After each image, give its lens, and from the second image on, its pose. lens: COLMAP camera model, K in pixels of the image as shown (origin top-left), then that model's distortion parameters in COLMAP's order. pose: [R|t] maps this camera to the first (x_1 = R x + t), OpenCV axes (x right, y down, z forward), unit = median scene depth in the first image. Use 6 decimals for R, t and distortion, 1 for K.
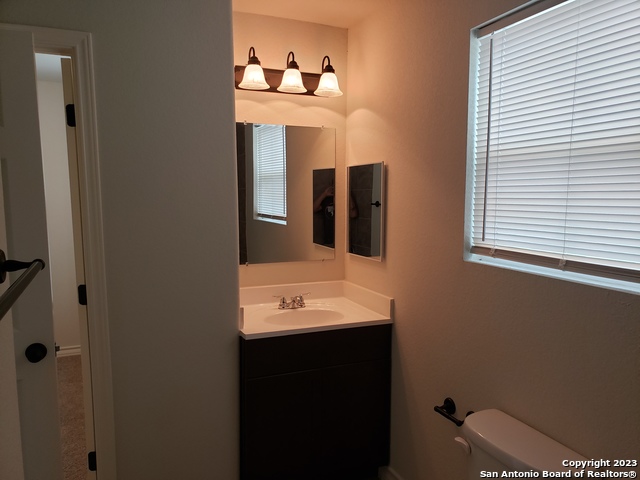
lens RADIAL K [[496.4, 0, 320.5], [0, 496.4, 252.5], [0, 0, 1]] dist [0.036642, -0.006181]
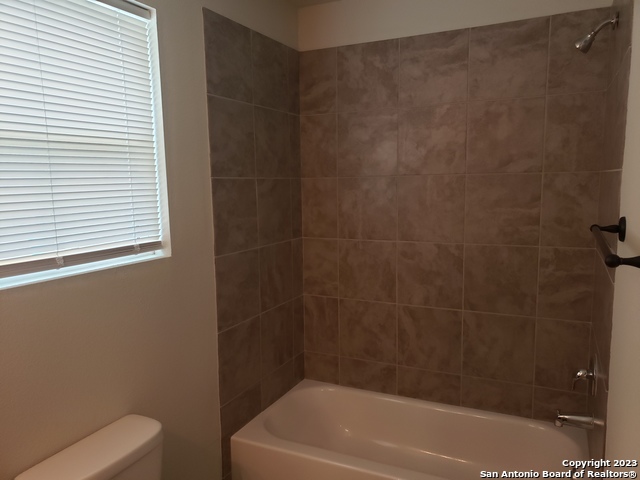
lens RADIAL K [[496.4, 0, 320.5], [0, 496.4, 252.5], [0, 0, 1]] dist [0.036642, -0.006181]
pose [[-0.659755, -0.104127, 0.744231, -0.562141], [0.106344, 0.967450, 0.229631, -0.162595], [-0.743918, 0.230645, -0.627207, 1.240075]]
